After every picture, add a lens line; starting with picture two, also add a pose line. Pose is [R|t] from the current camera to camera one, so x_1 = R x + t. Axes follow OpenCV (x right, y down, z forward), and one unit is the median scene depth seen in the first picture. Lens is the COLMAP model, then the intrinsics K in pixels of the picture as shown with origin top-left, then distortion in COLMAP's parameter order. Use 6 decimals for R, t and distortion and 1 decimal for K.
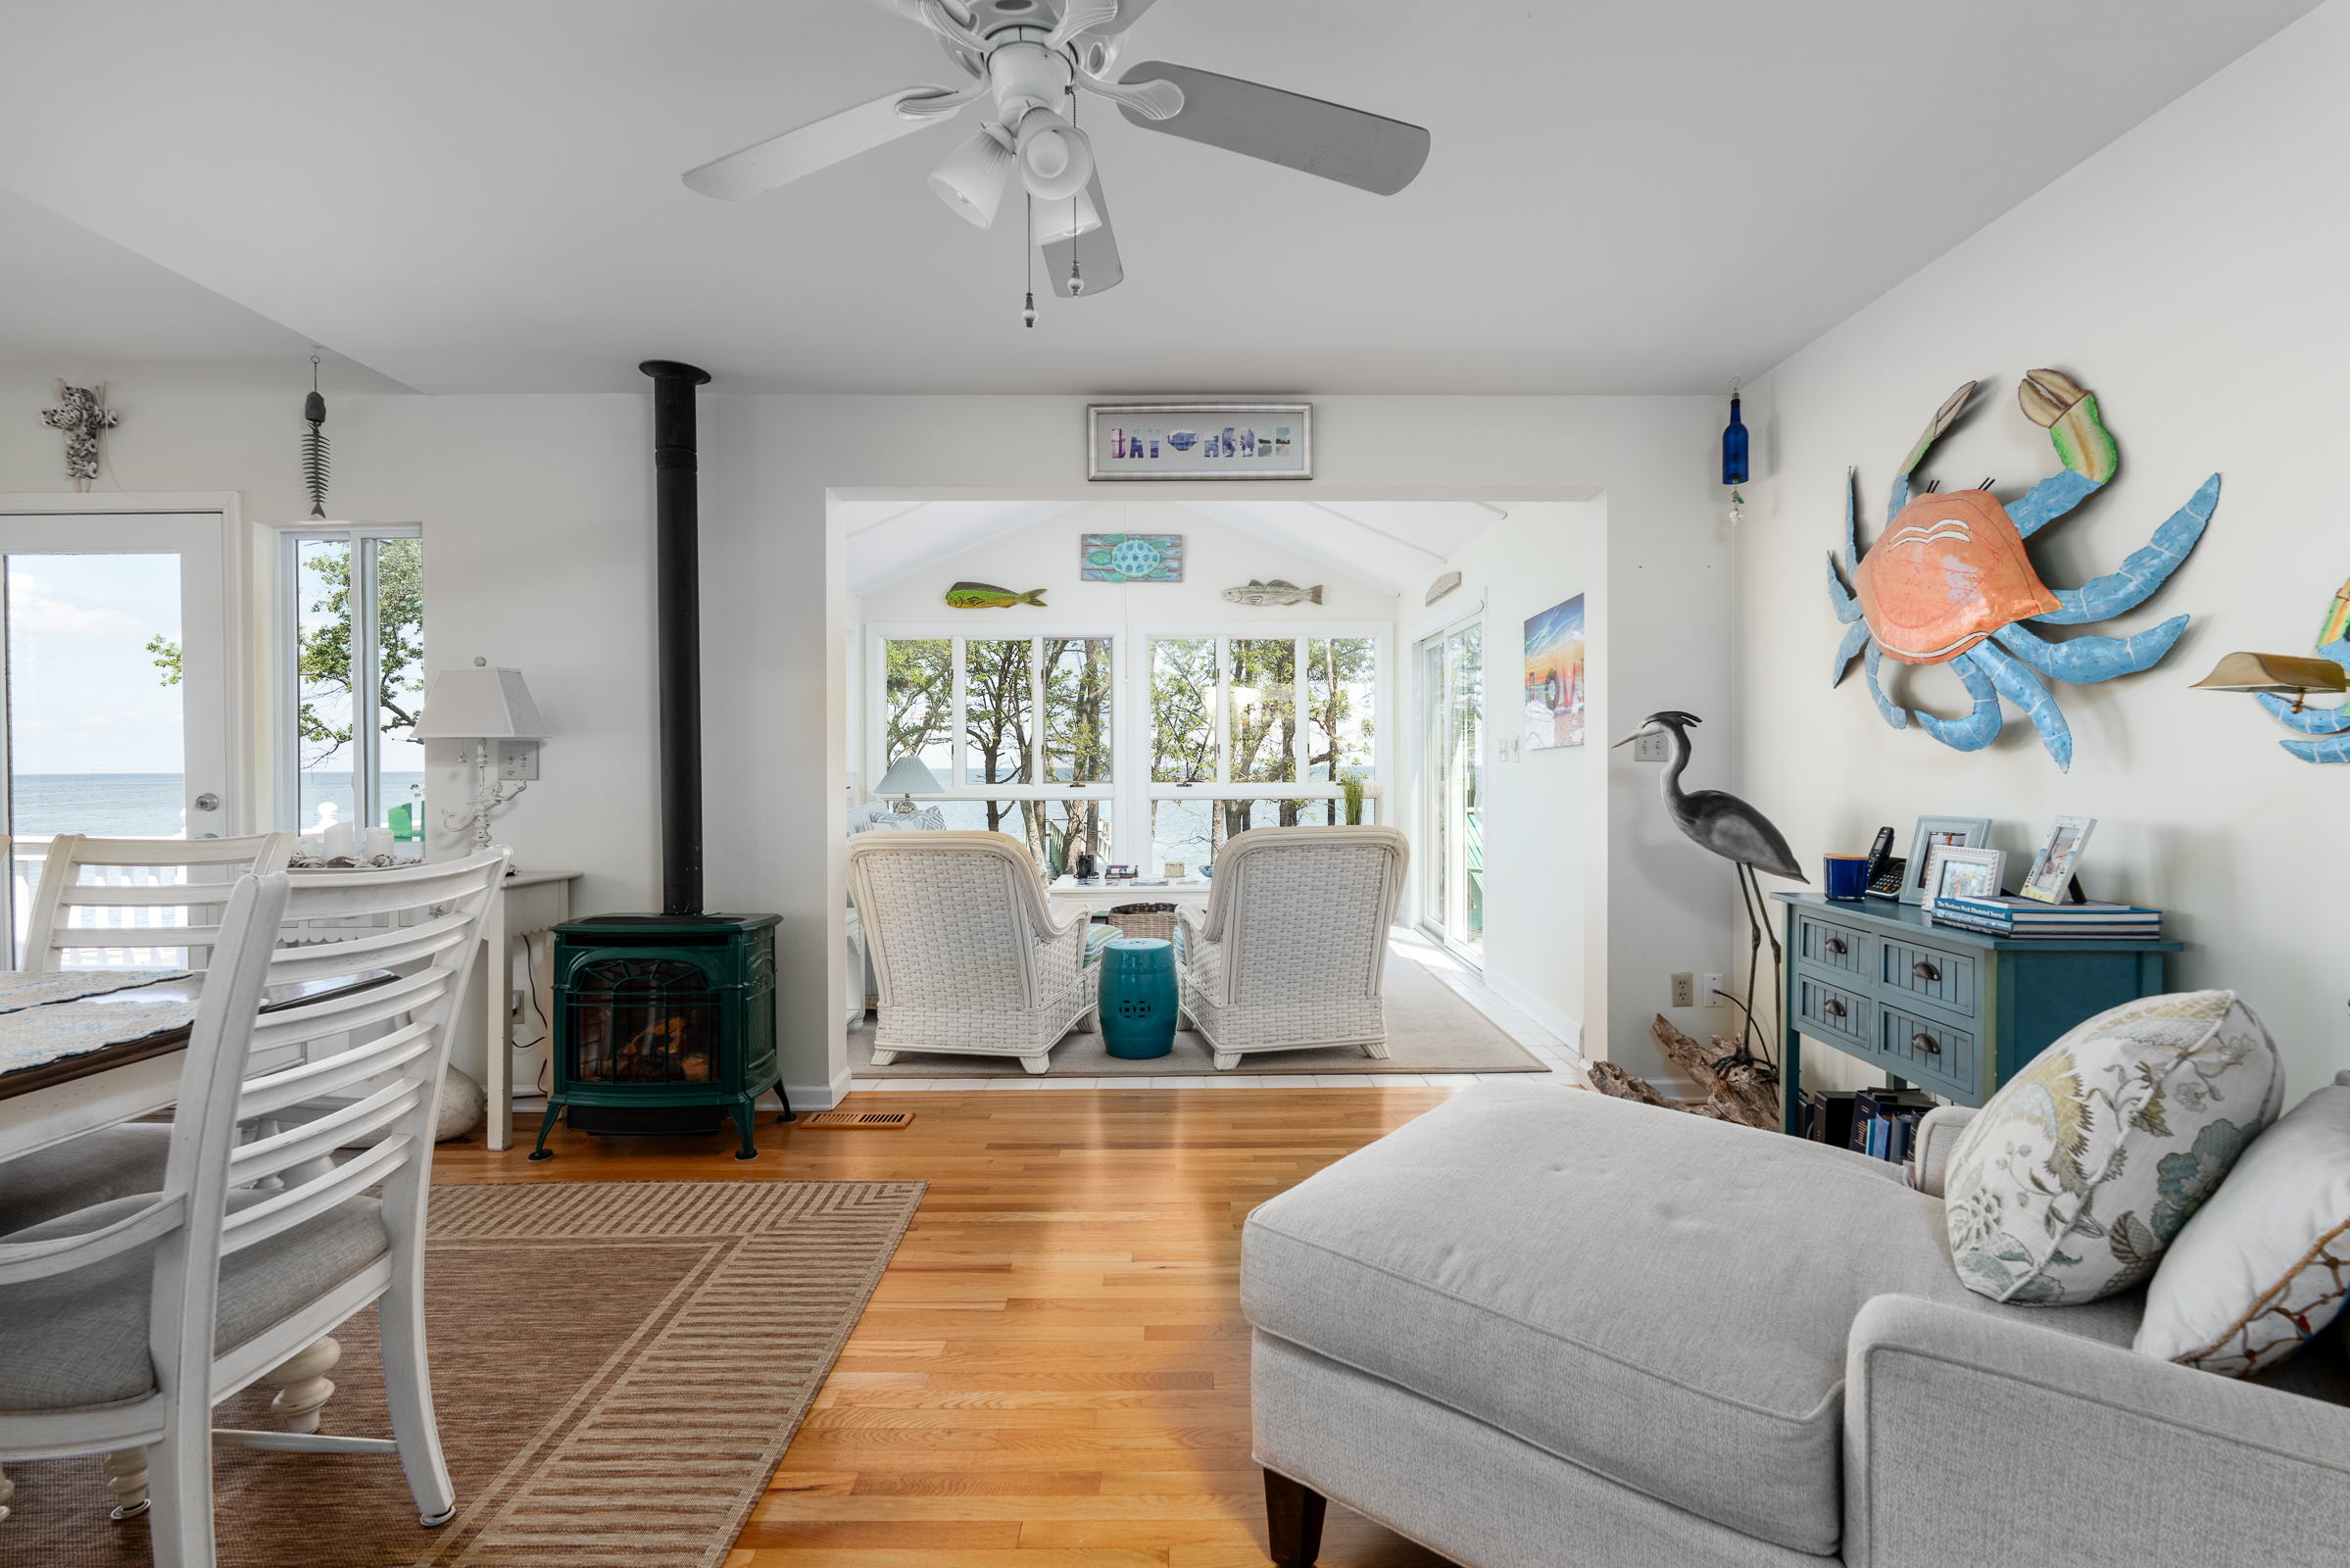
lens RADIAL K [[1050.1, 0, 1199.0], [0, 1050.1, 768.7], [0, 0, 1]] dist [0.004512, -0.003924]
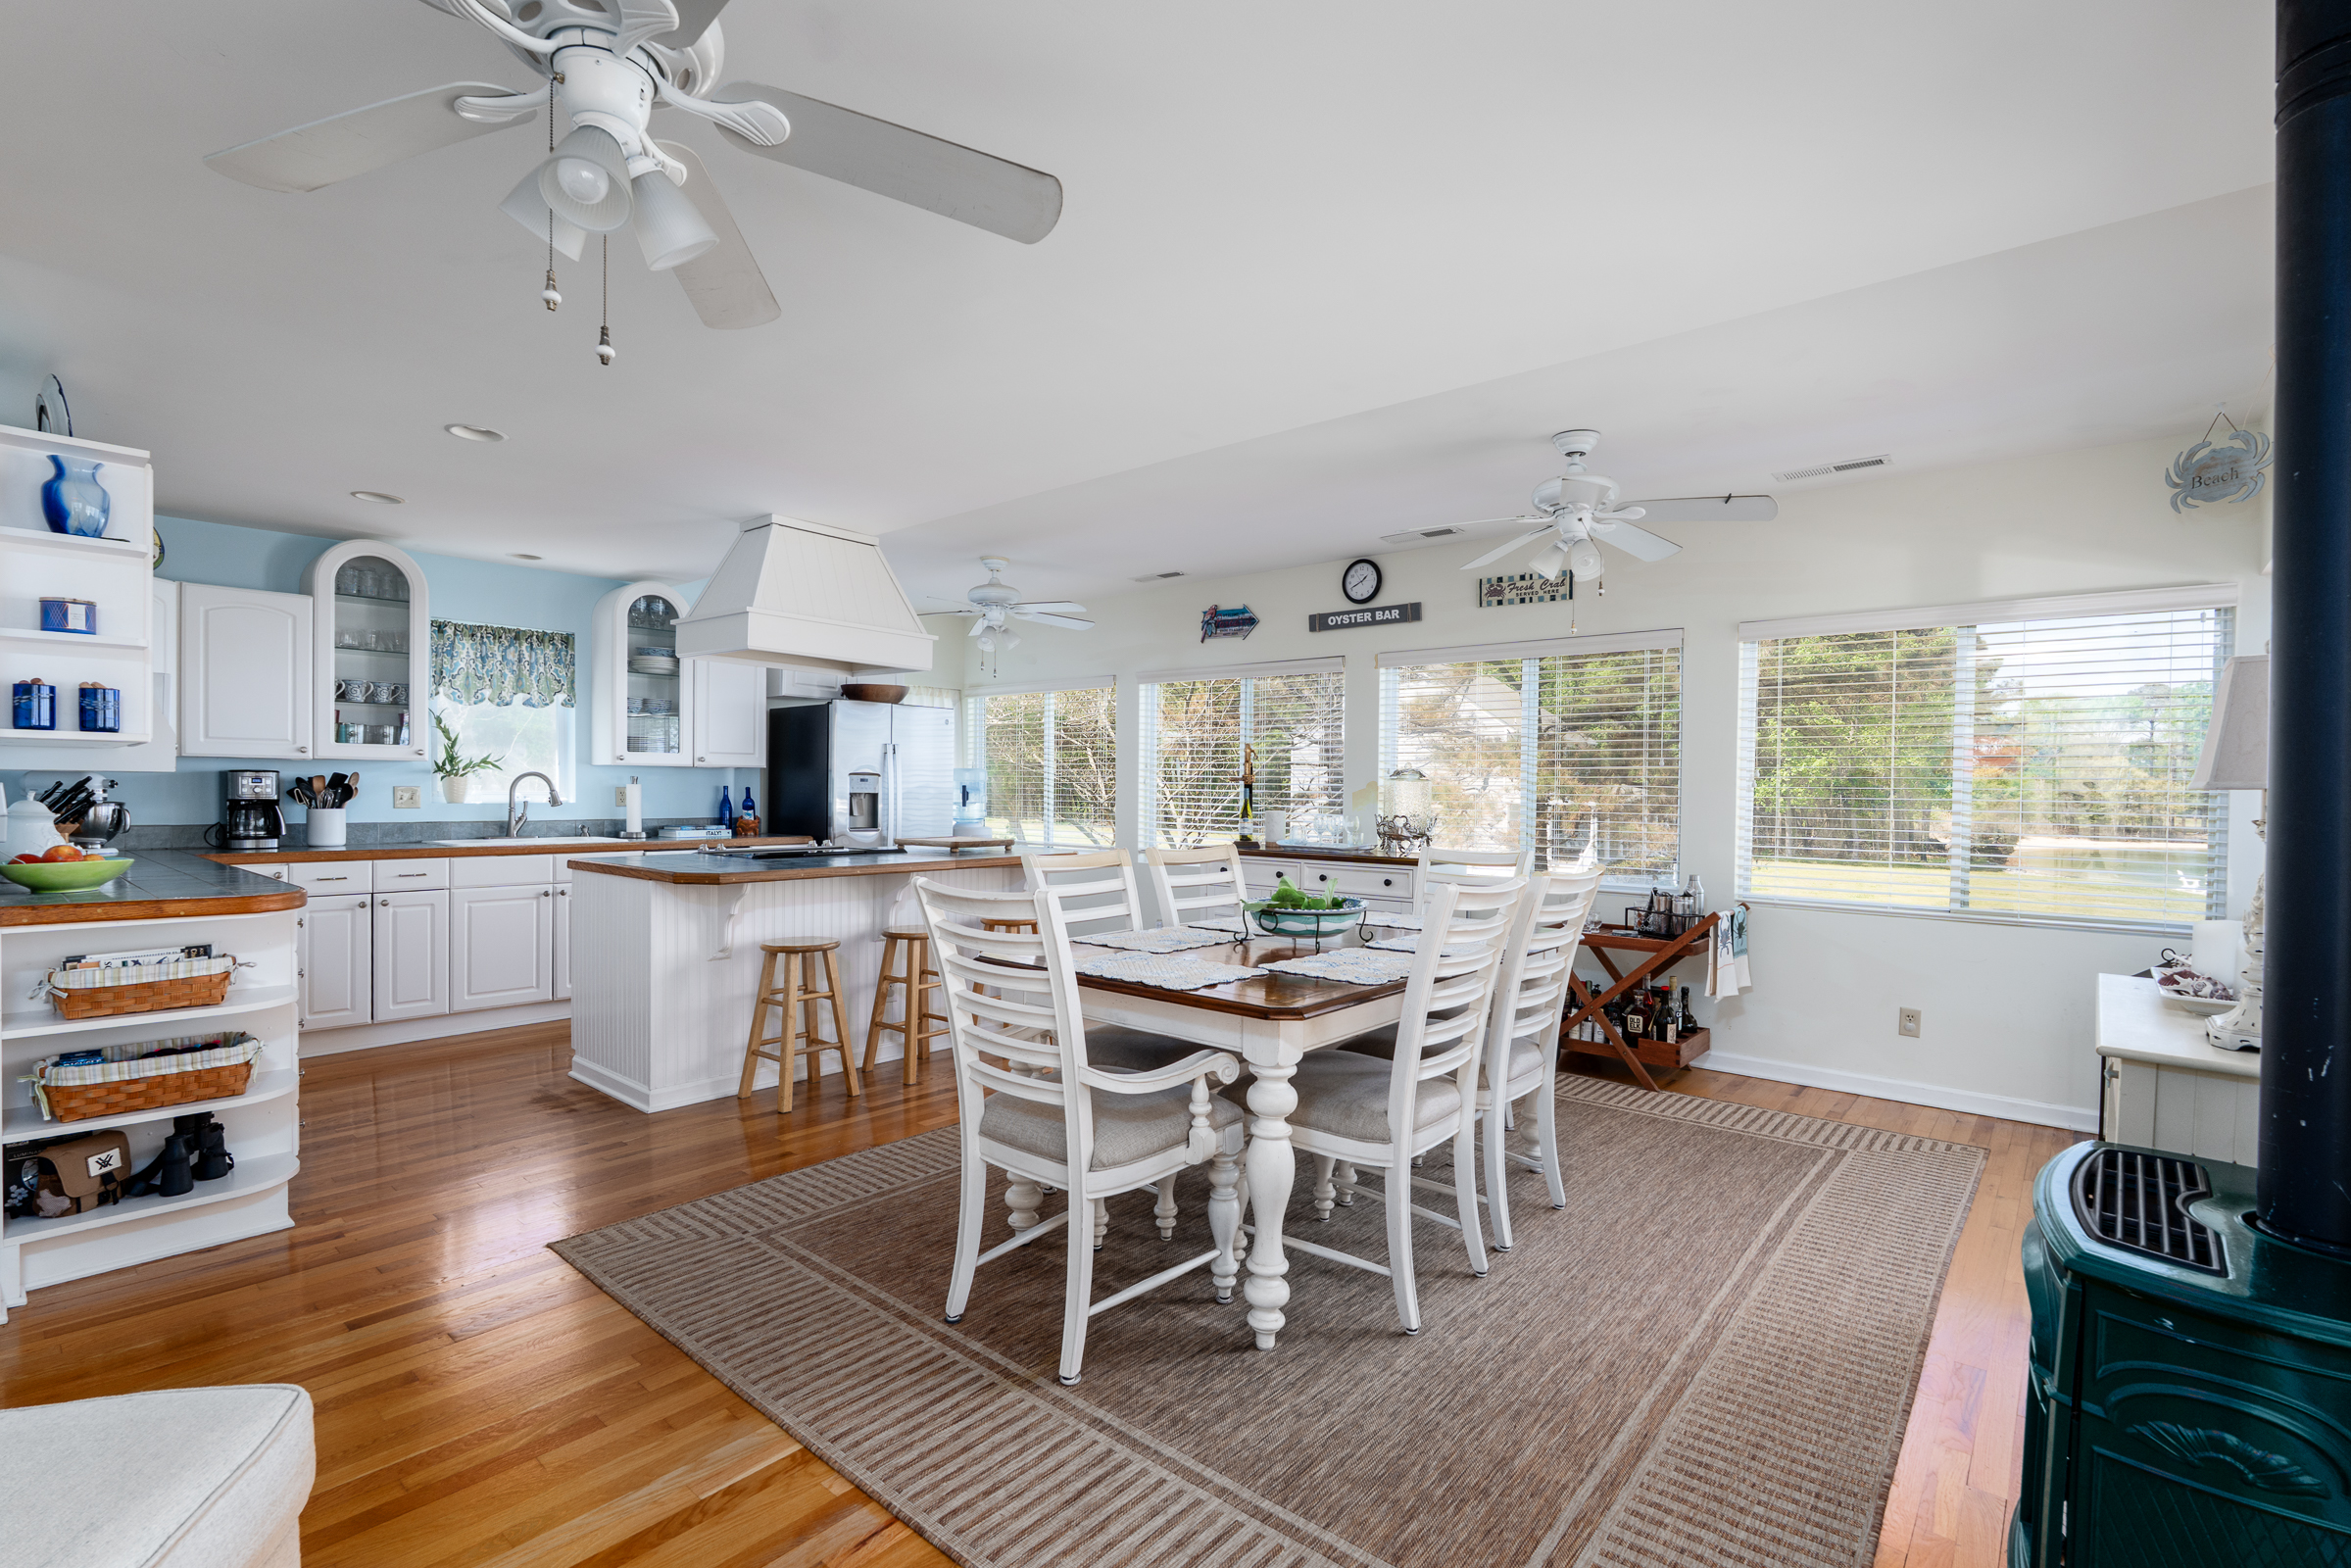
lens RADIAL K [[1050.6, 0, 1159.5], [0, 1050.6, 801.2], [0, 0, 1]] dist [0.004512, -0.003924]
pose [[-0.672060, 0.010251, -0.740426, 0.092666], [-0.010079, 0.999685, 0.022989, -0.030541], [0.740428, 0.022913, -0.671745, 0.936762]]
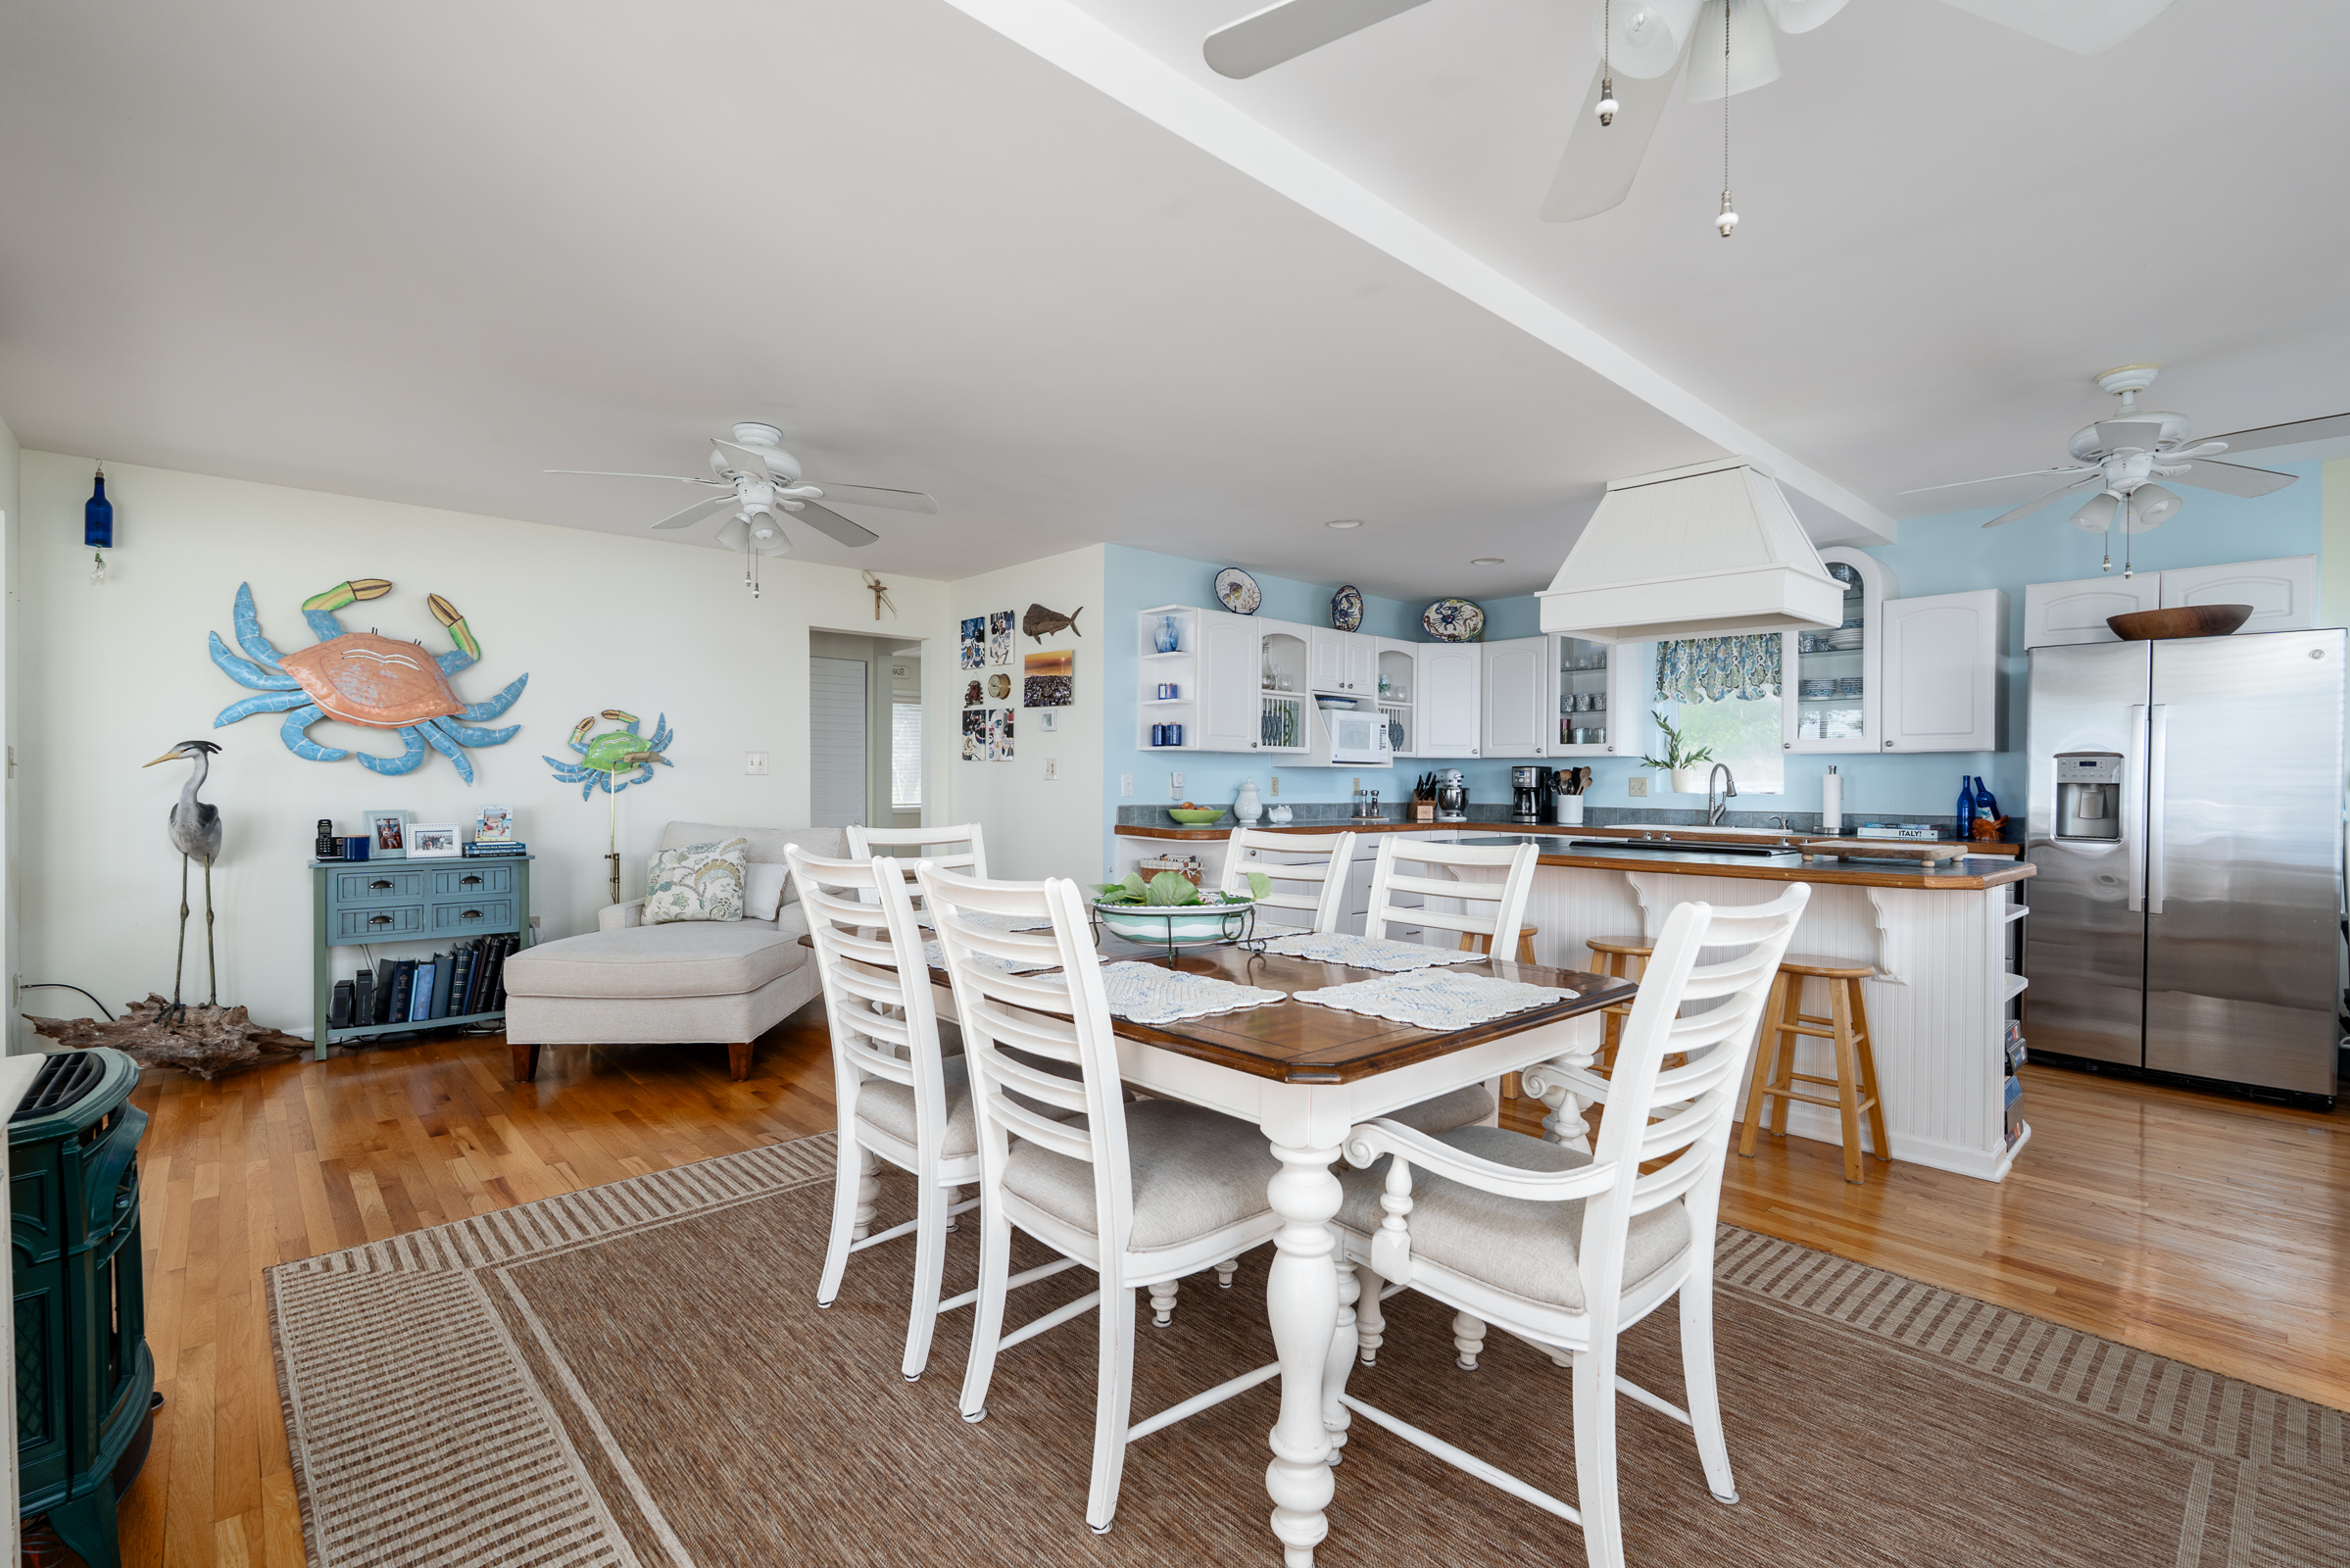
lens RADIAL K [[1050.1, 0, 1188.8], [0, 1050.1, 779.7], [0, 0, 1]] dist [0.004512, -0.003924]
pose [[-0.669255, 0.002409, 0.743029, -1.205895], [0.002944, 0.999995, -0.000590, -0.002554], [-0.743027, 0.001792, -0.669259, 0.878077]]
